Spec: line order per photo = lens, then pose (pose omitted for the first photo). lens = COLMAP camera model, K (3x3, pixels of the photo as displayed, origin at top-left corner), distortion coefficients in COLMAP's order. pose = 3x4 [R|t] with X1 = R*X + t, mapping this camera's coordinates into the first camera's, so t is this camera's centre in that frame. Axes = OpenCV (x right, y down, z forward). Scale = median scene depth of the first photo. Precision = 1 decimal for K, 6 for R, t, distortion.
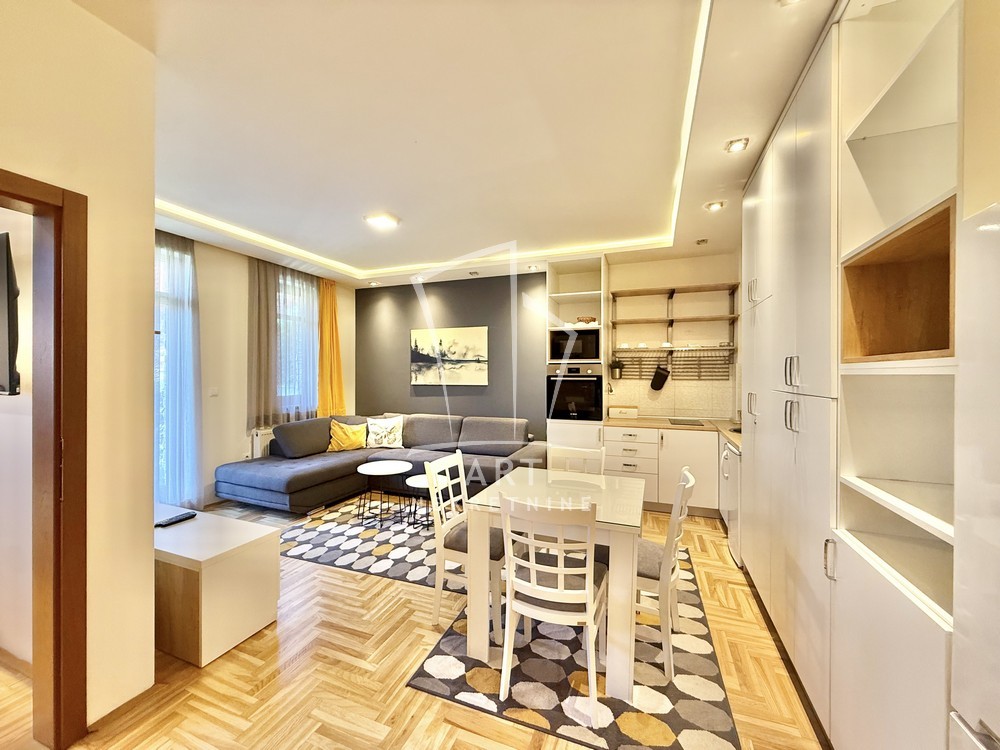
lens RADIAL K [[396.3, 0, 496.6], [0, 396.3, 374.2], [0, 0, 1]] dist [-0.001067, 0.000292]
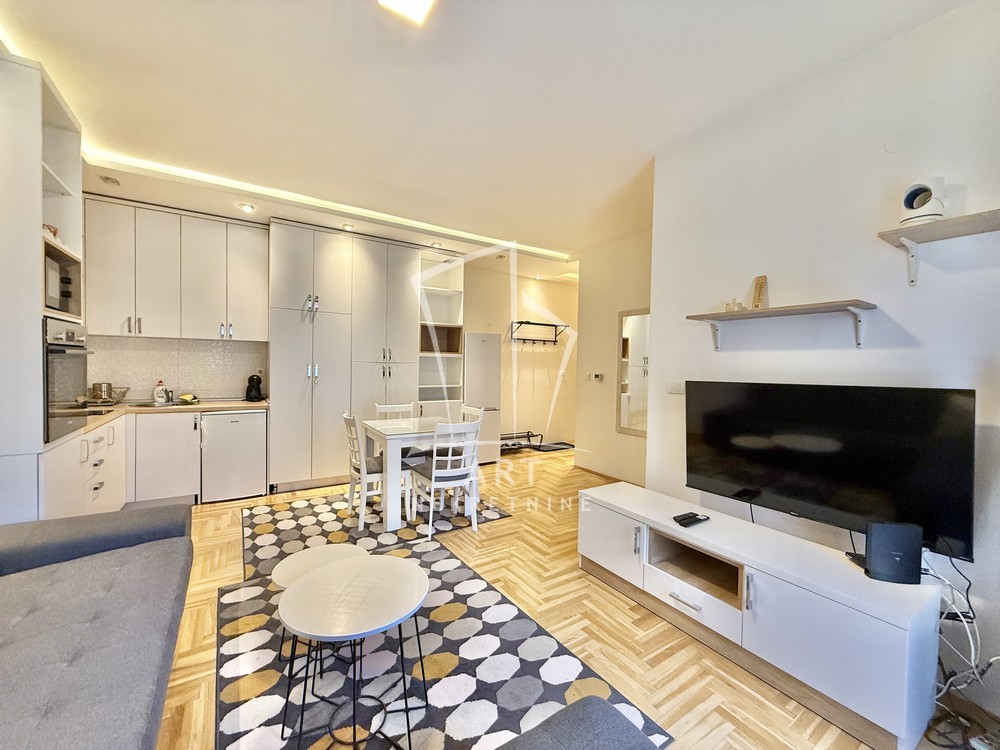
lens RADIAL K [[396.3, 0, 494.0], [0, 396.3, 376.4], [0, 0, 1]] dist [-0.001067, 0.000292]
pose [[-0.808604, -0.034751, 0.587326, -0.484079], [-0.017988, 0.999248, 0.034359, 0.013995], [-0.588078, 0.017218, -0.808621, 0.990951]]
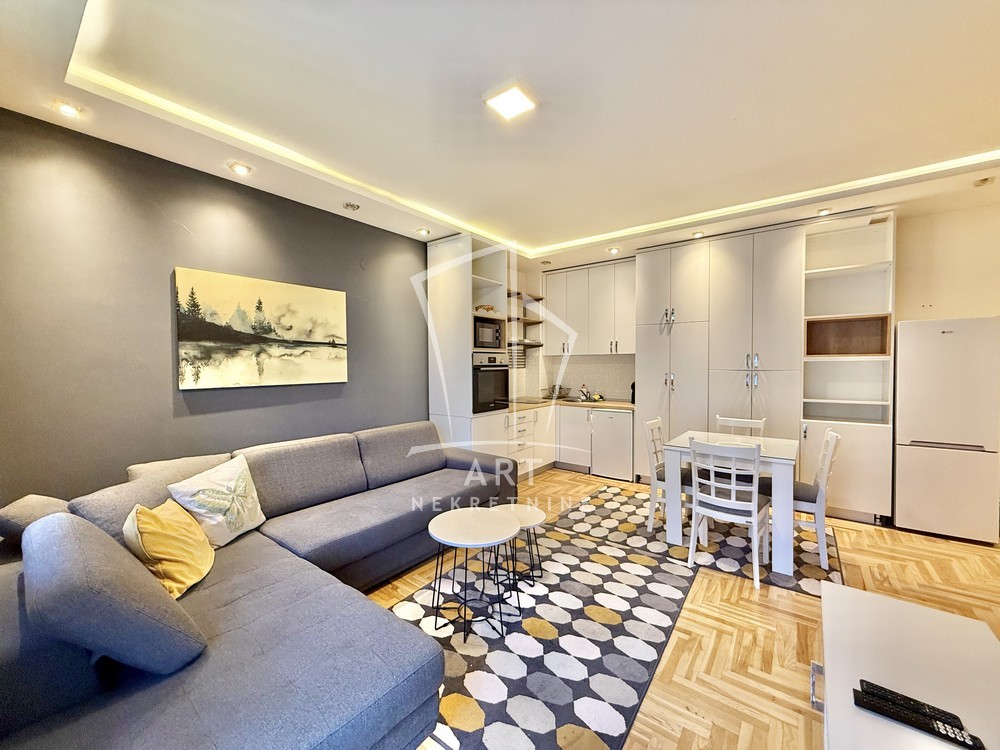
lens RADIAL K [[396.3, 0, 494.4], [0, 396.3, 376.5], [0, 0, 1]] dist [-0.001067, 0.000292]
pose [[0.287174, -0.031528, 0.957360, -0.661627], [0.009429, 0.999503, 0.030088, 0.001436], [-0.957832, 0.000386, 0.287328, 0.653648]]
